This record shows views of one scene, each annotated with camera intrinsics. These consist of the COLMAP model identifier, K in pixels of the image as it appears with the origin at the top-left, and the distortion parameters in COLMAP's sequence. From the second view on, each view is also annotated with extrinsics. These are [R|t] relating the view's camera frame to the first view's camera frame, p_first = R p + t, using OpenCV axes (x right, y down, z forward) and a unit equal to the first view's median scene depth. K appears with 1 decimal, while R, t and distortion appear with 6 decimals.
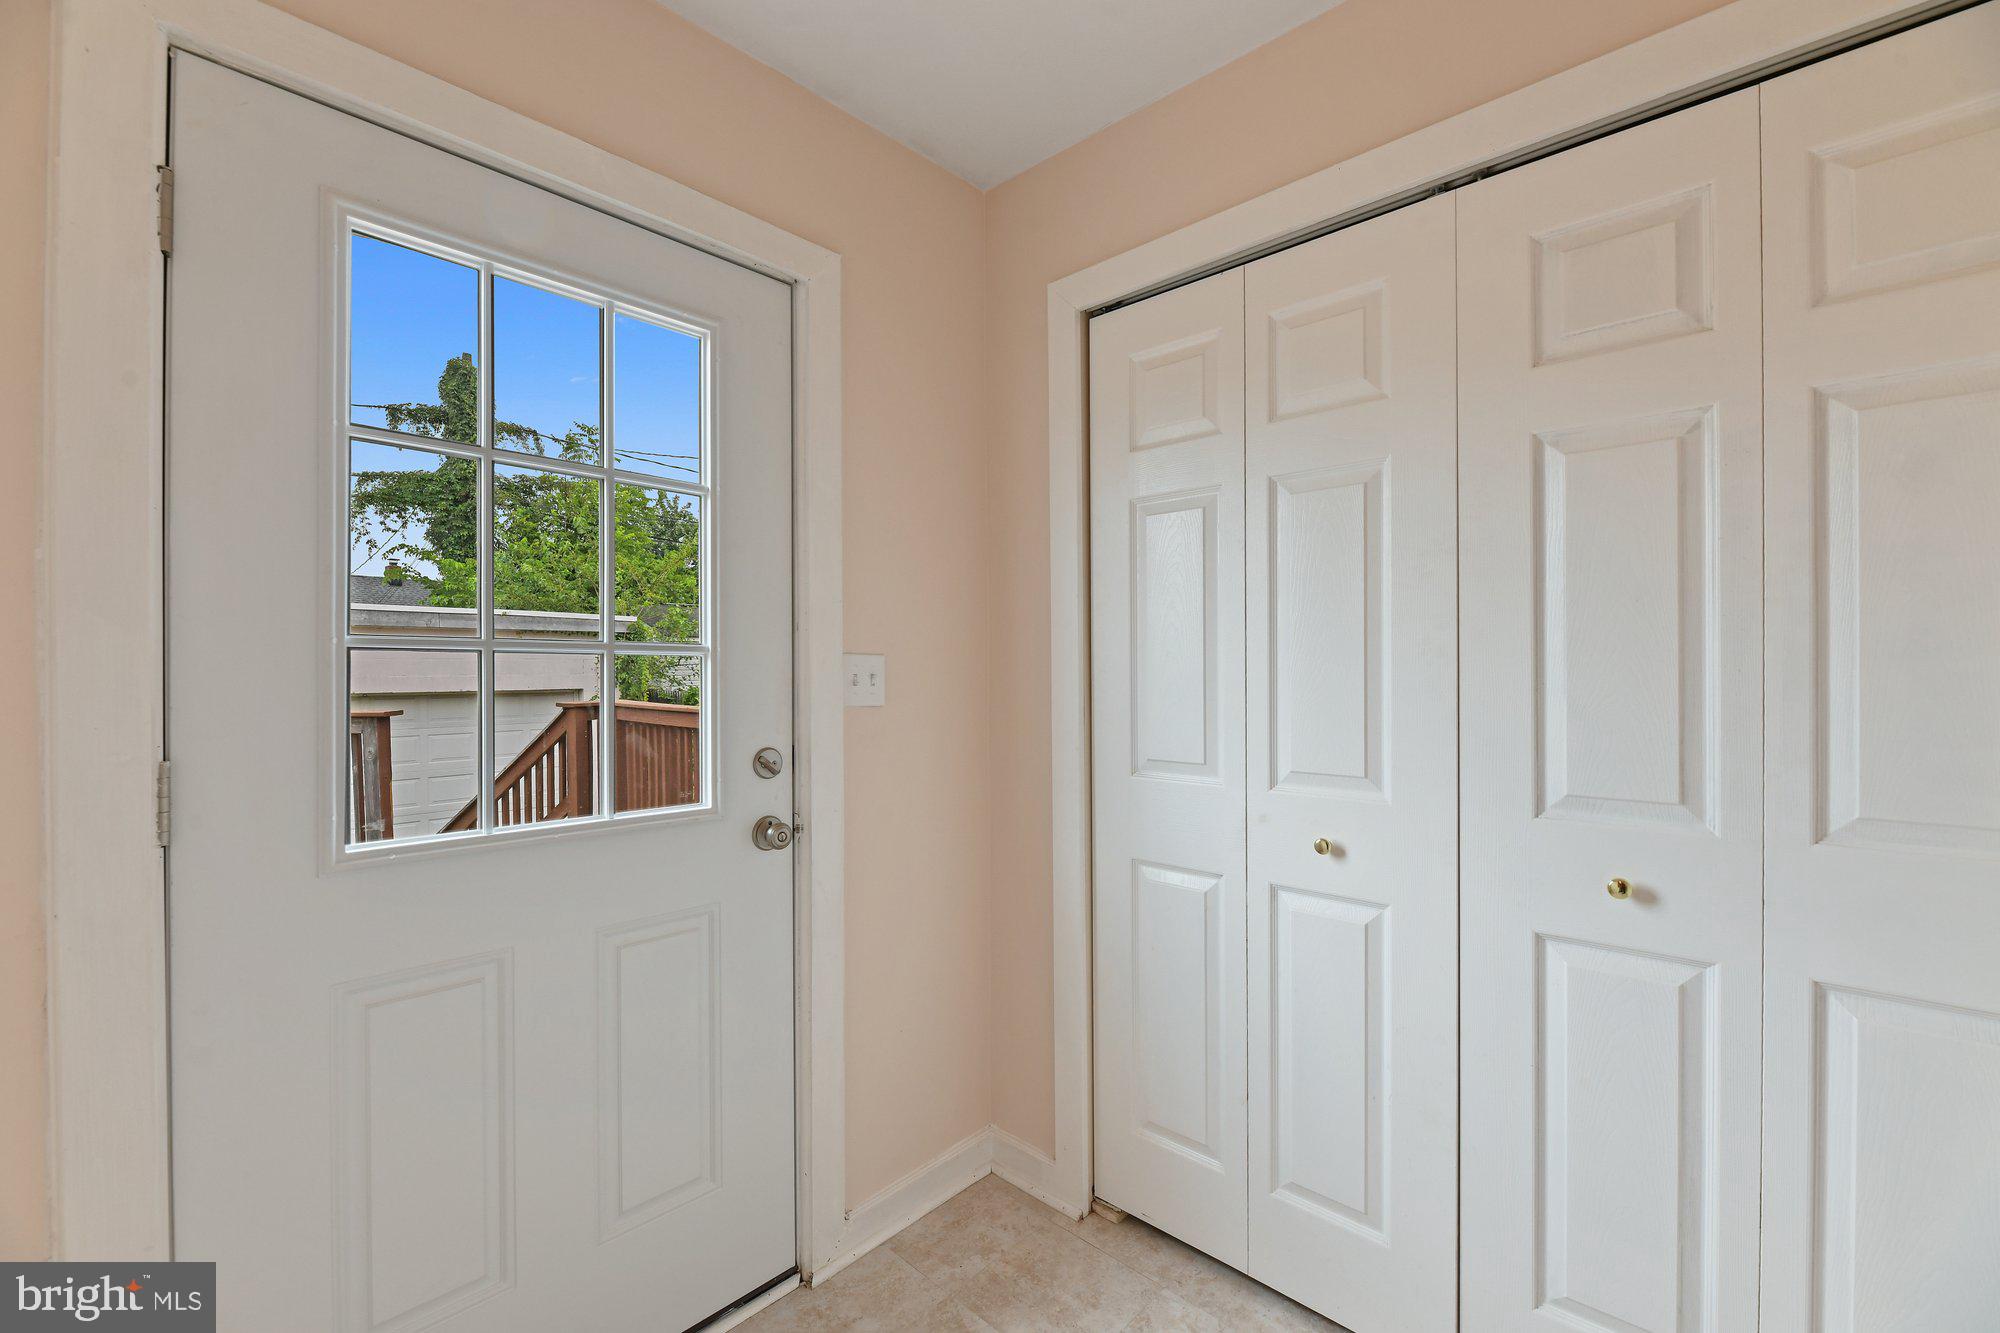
lens RADIAL K [[849.6, 0, 1001.5], [0, 849.6, 670.8], [0, 0, 1]] dist [-0.002214, 0.000054]
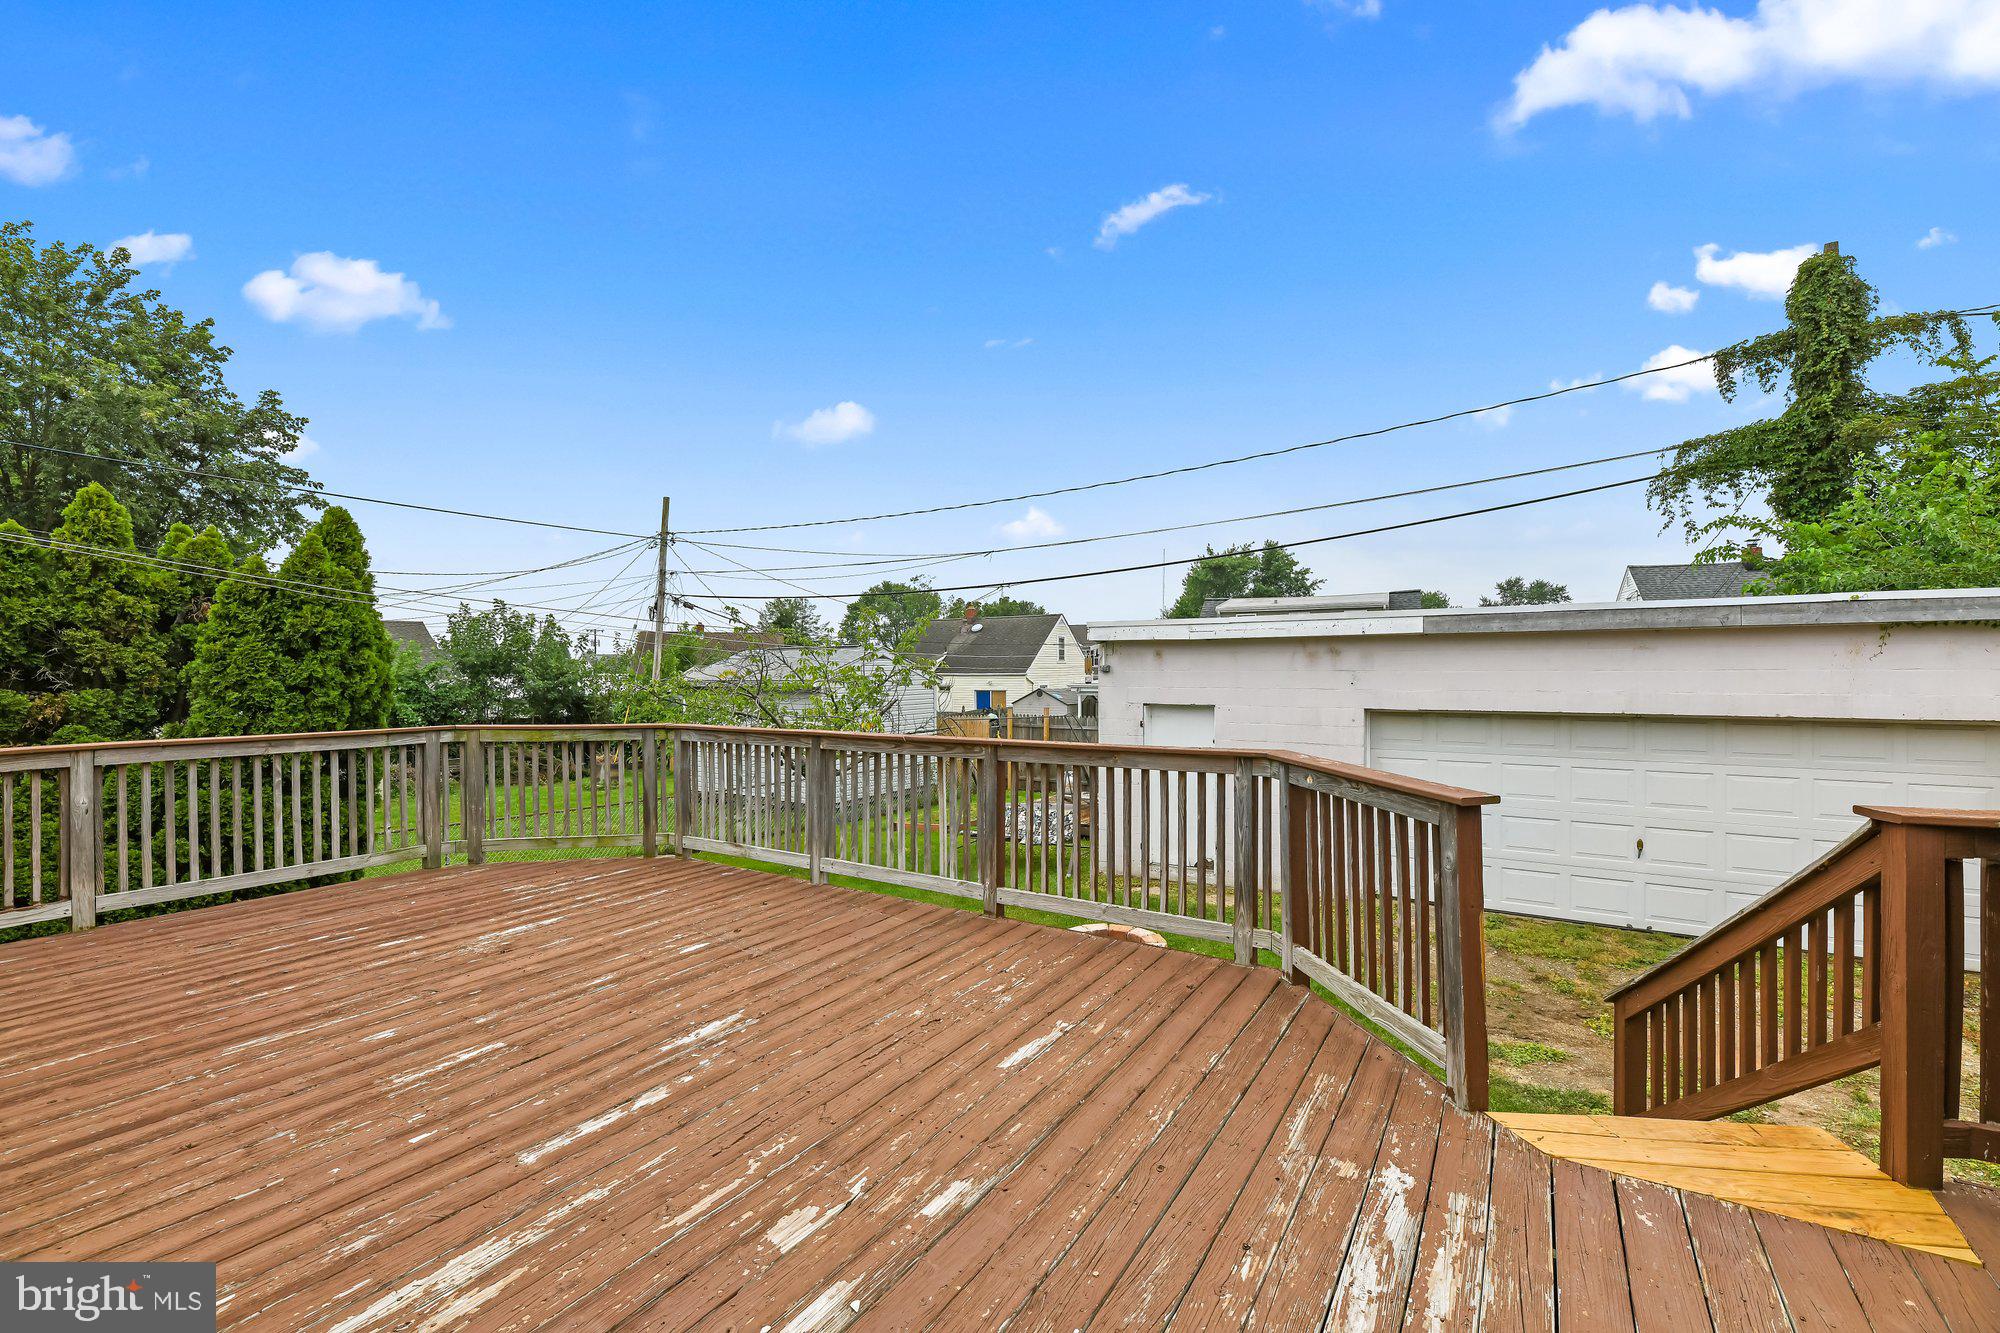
lens RADIAL K [[849.6, 0, 1004.4], [0, 849.6, 675.4], [0, 0, 1]] dist [-0.002214, 0.000054]
pose [[0.202215, 0.001019, -0.979341, -0.061962], [0.010116, 0.999944, 0.003129, -0.011561], [0.979289, -0.010540, 0.202194, 0.162598]]
